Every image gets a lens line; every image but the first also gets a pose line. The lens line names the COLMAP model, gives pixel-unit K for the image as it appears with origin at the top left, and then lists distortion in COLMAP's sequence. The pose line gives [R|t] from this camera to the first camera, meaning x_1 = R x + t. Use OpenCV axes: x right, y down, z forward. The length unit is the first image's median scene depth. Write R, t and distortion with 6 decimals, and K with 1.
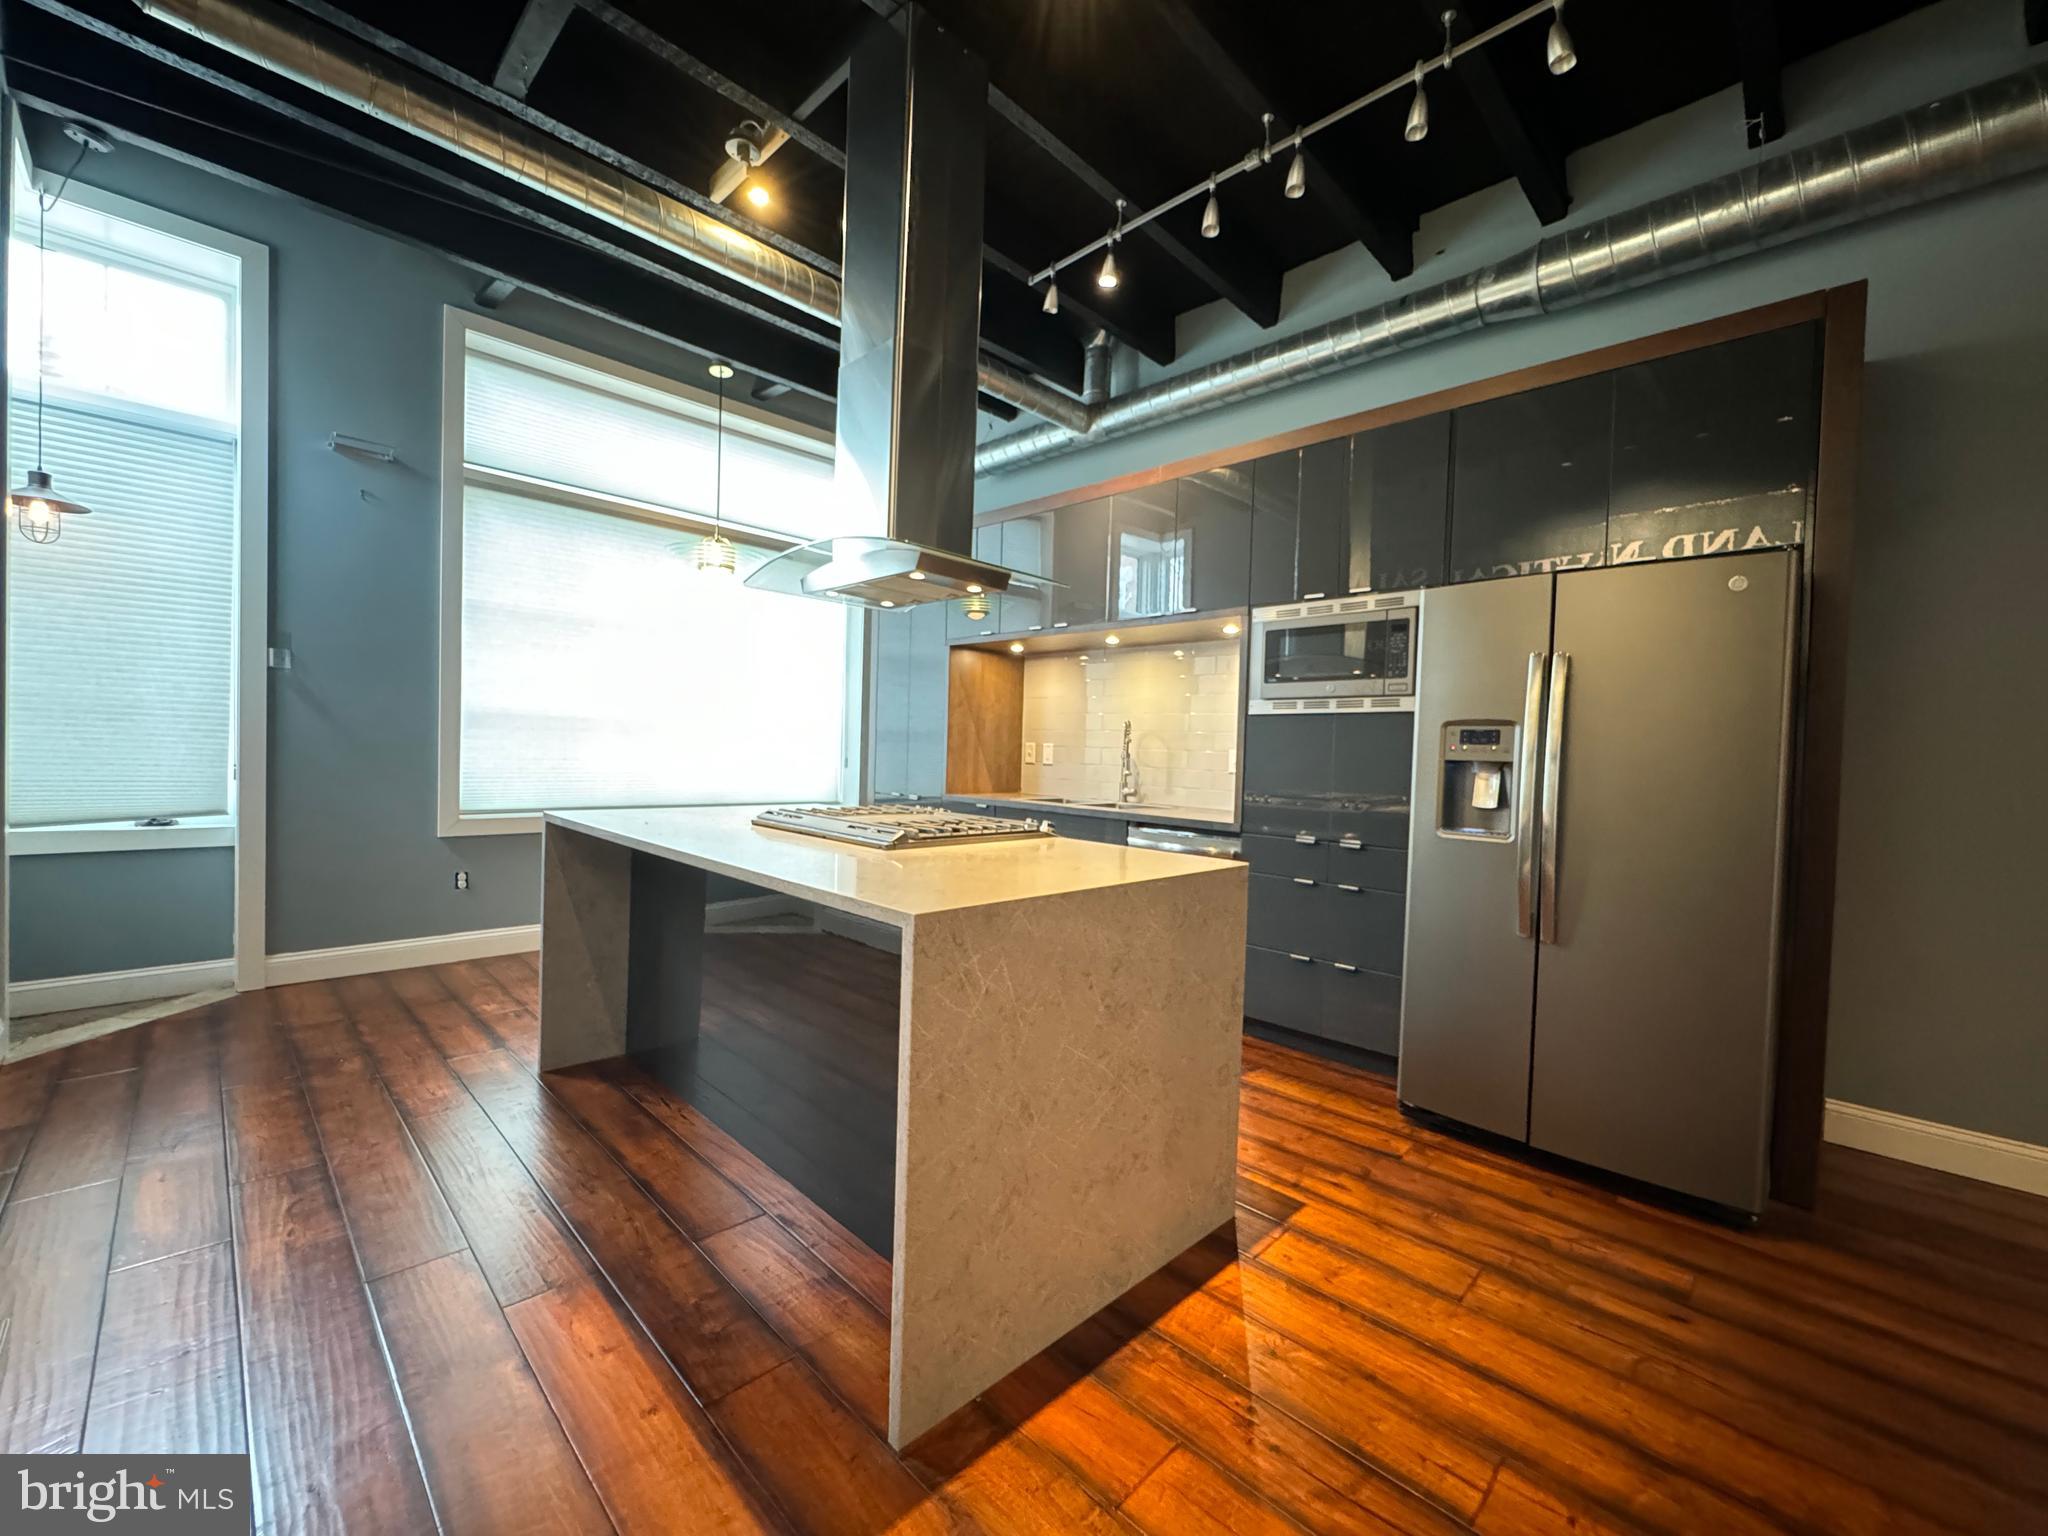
lens RADIAL K [[821.0, 0, 1021.7], [0, 821.0, 769.0], [0, 0, 1]] dist [-0.004134, 0.000289]
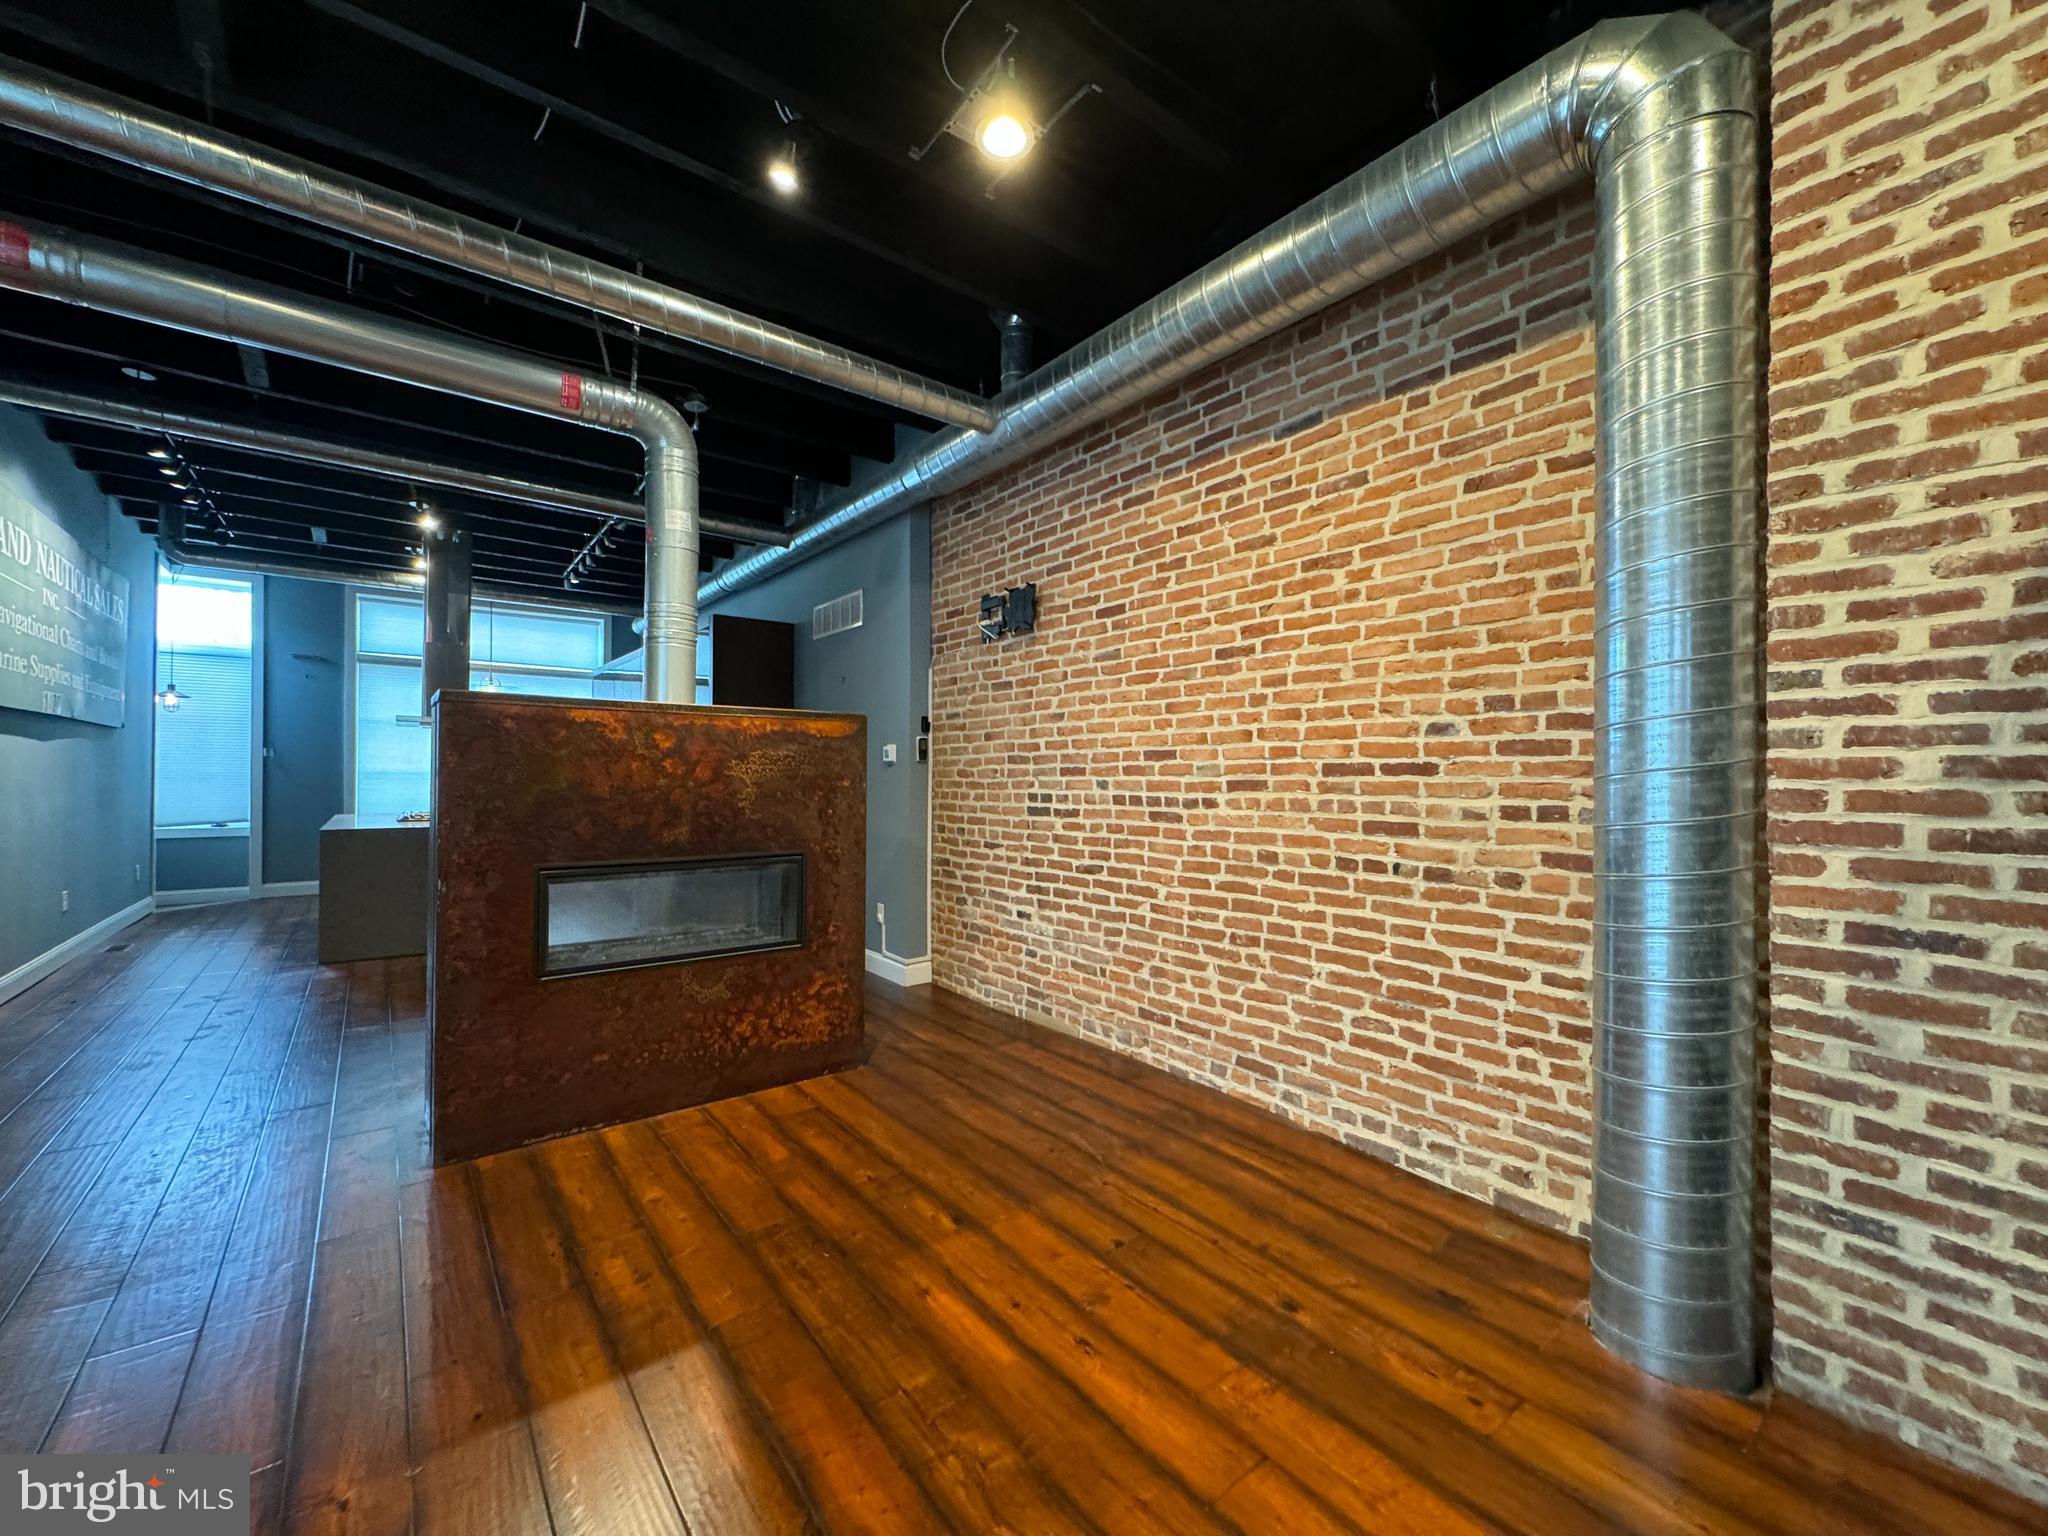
lens RADIAL K [[818.8, 0, 1022.5], [0, 818.8, 769.6], [0, 0, 1]] dist [-0.003586, 0.000205]
pose [[0.992092, -0.024274, -0.123146, 1.446772], [0.020189, 0.999207, -0.034313, 0.032254], [0.123881, 0.031555, 0.991795, -0.985005]]
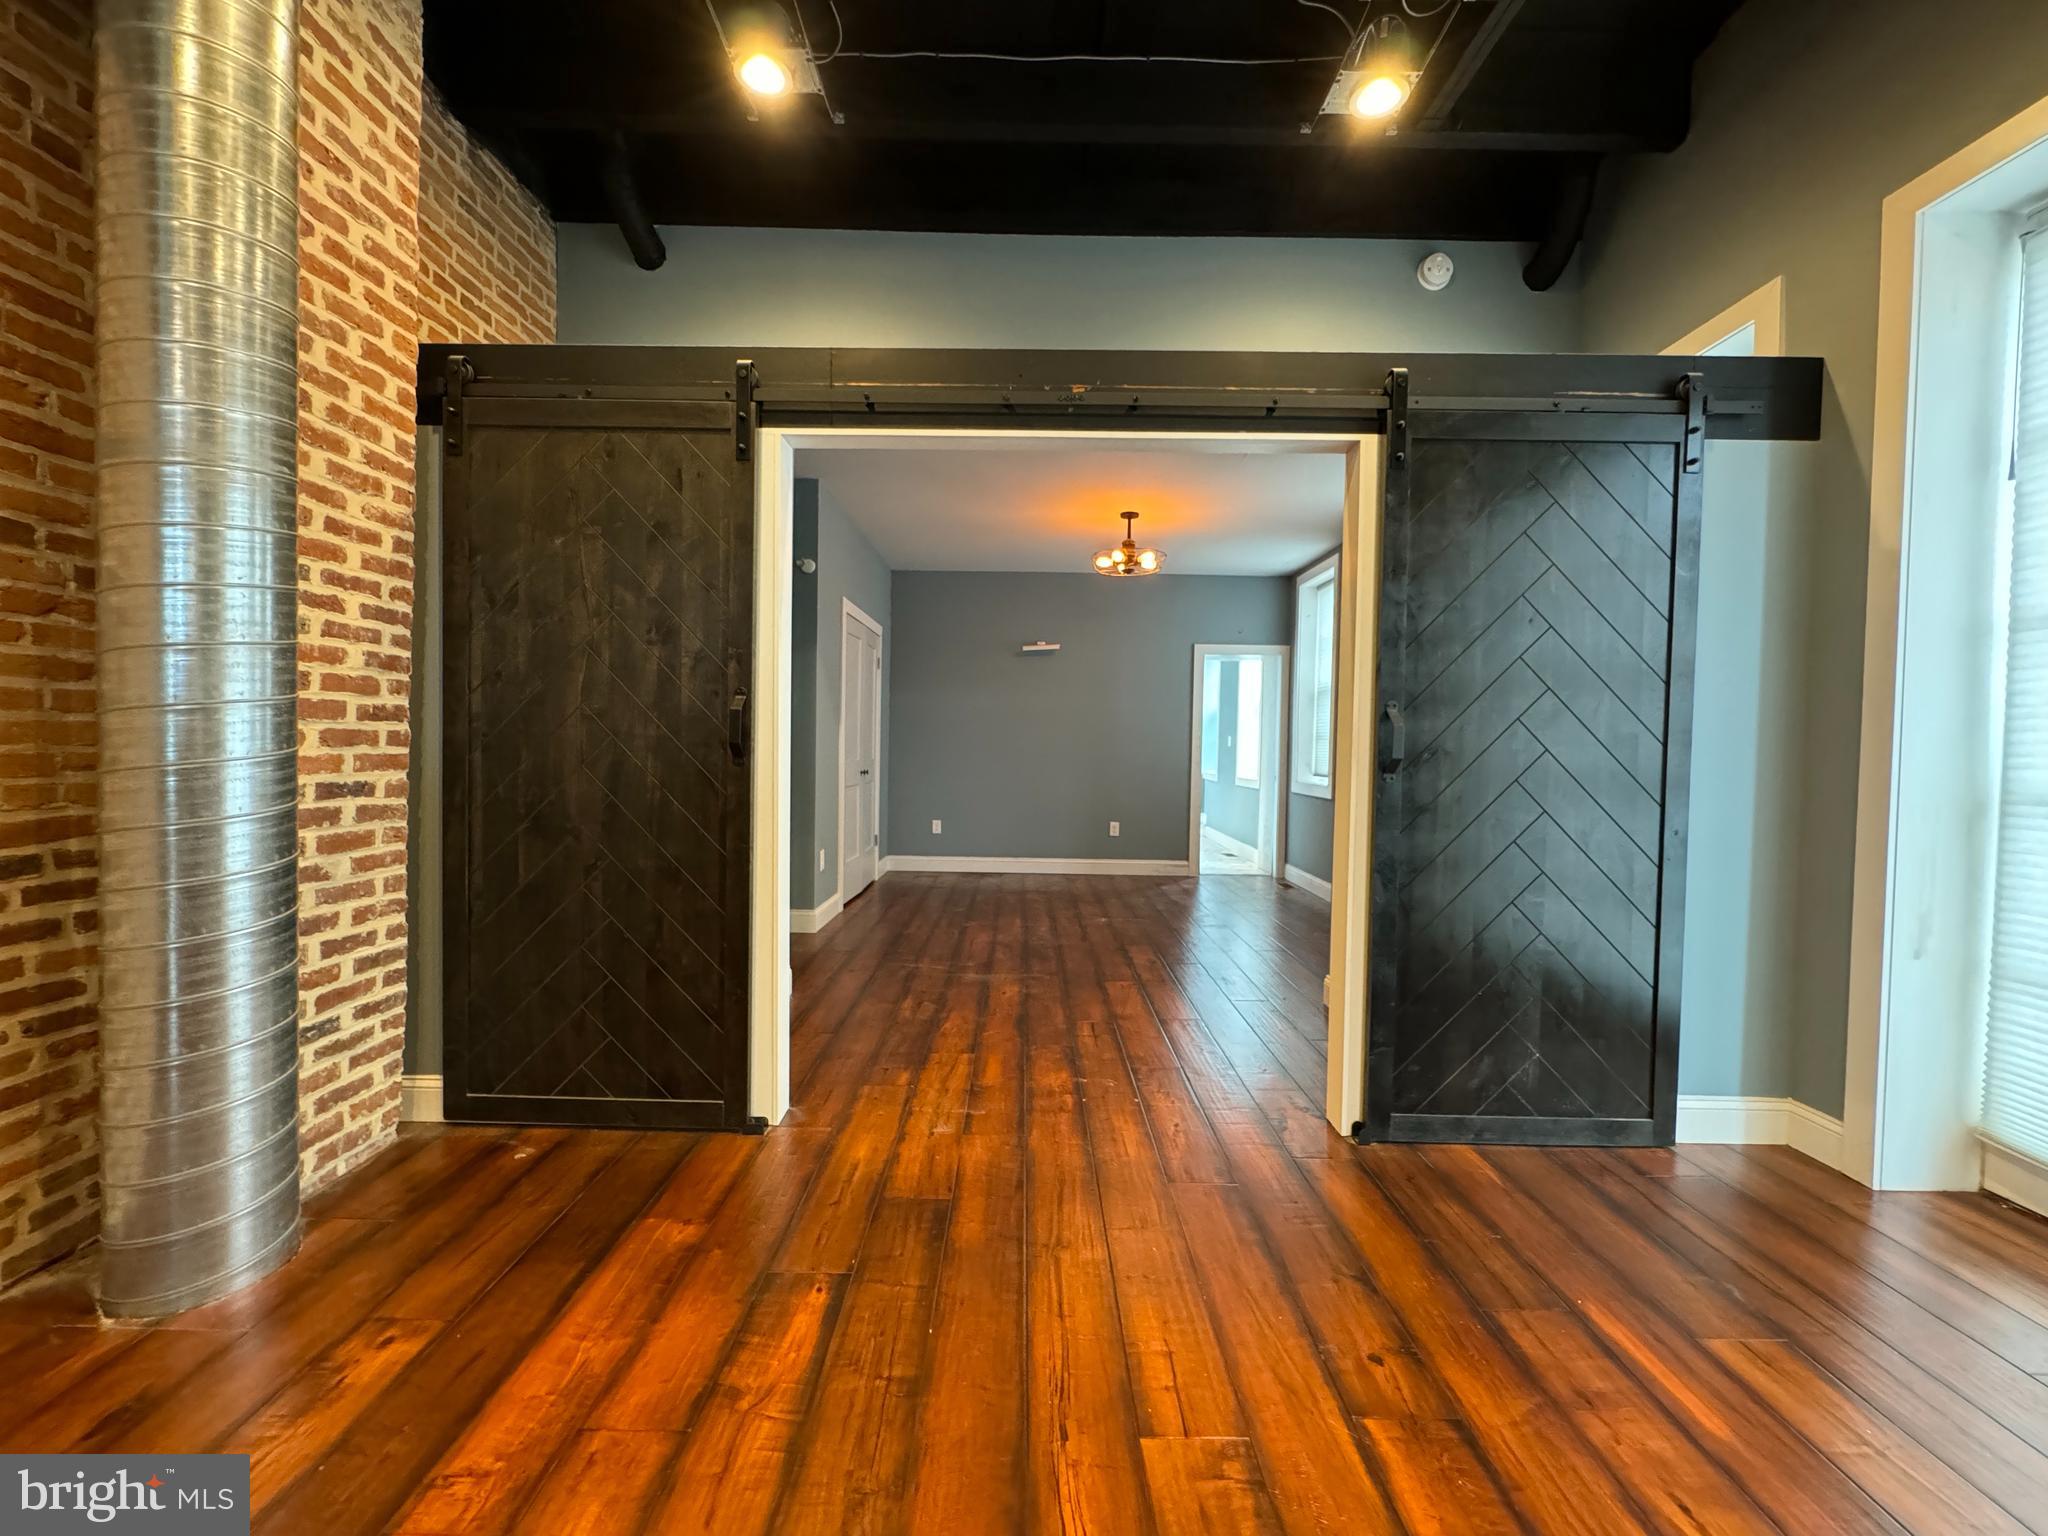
lens RADIAL K [[819.0, 0, 1021.8], [0, 819.0, 768.1], [0, 0, 1]] dist [-0.003129, 0.000495]
pose [[-0.701061, -0.064114, 0.710213, 1.120289], [-0.019641, 0.997308, 0.070643, 0.053817], [-0.712831, 0.035575, -0.700433, -0.409921]]
